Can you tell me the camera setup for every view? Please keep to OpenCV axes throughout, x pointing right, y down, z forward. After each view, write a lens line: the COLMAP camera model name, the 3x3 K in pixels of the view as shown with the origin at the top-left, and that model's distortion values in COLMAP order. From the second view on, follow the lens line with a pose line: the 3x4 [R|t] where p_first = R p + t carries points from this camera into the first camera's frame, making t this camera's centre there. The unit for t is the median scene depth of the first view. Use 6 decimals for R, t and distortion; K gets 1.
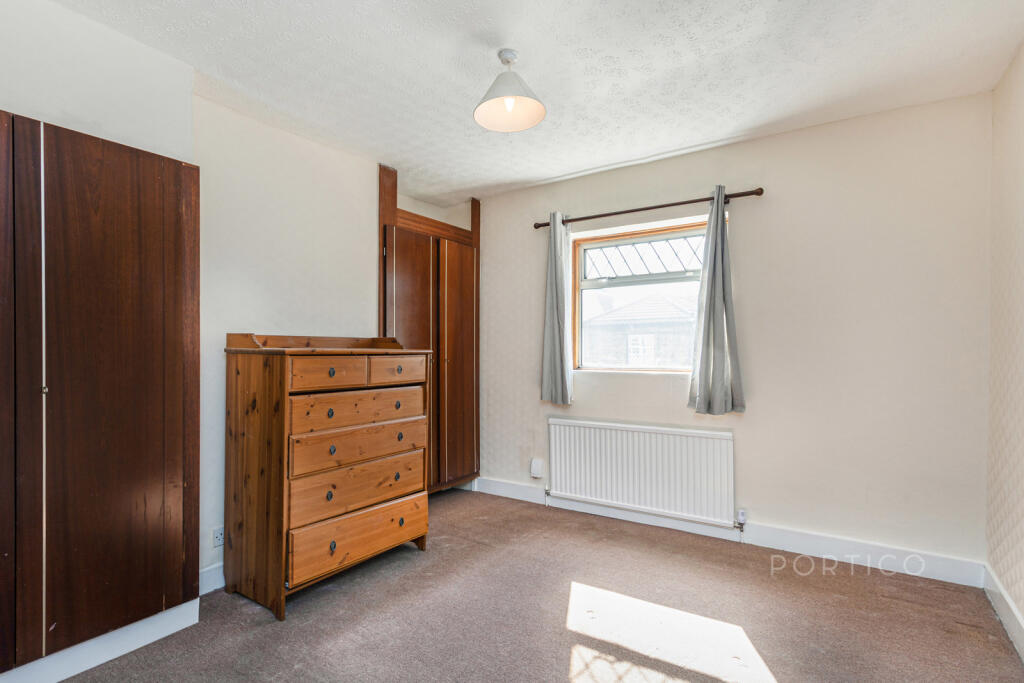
lens RADIAL K [[511.3, 0, 510.8], [0, 511.3, 354.1], [0, 0, 1]] dist [0.000357, 0.000632]
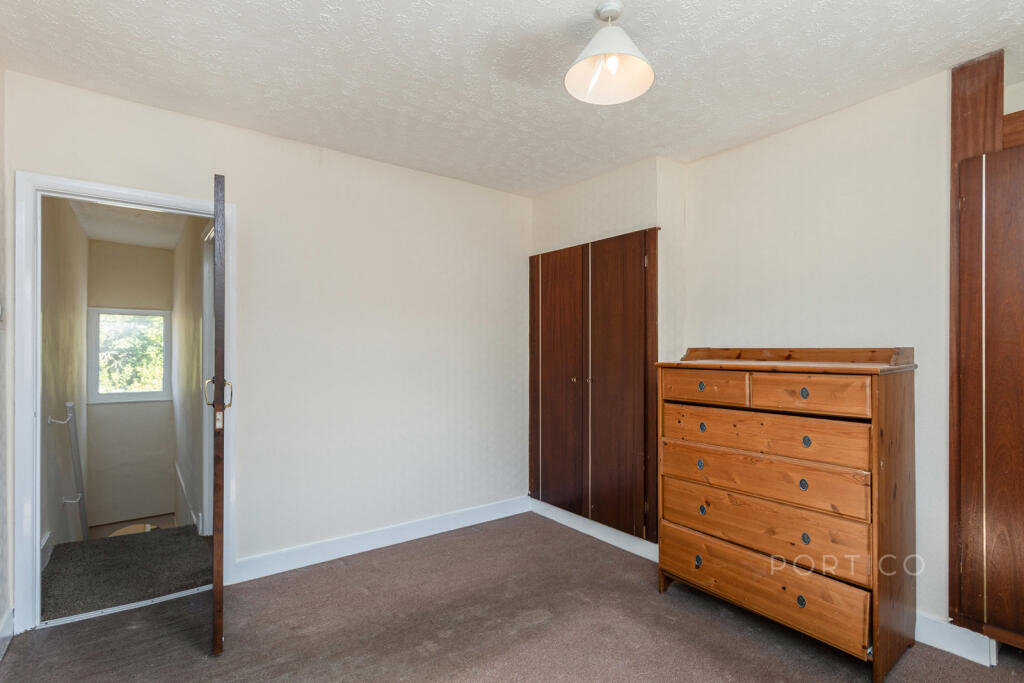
lens RADIAL K [[488.7, 0, 496.2], [0, 488.7, 348.6], [0, 0, 1]] dist [0.001983, 0.000428]
pose [[-0.352210, -0.005501, -0.935905, 0.665033], [-0.007763, 0.999965, -0.002956, -0.031146], [0.935889, 0.006224, -0.352241, 0.930444]]
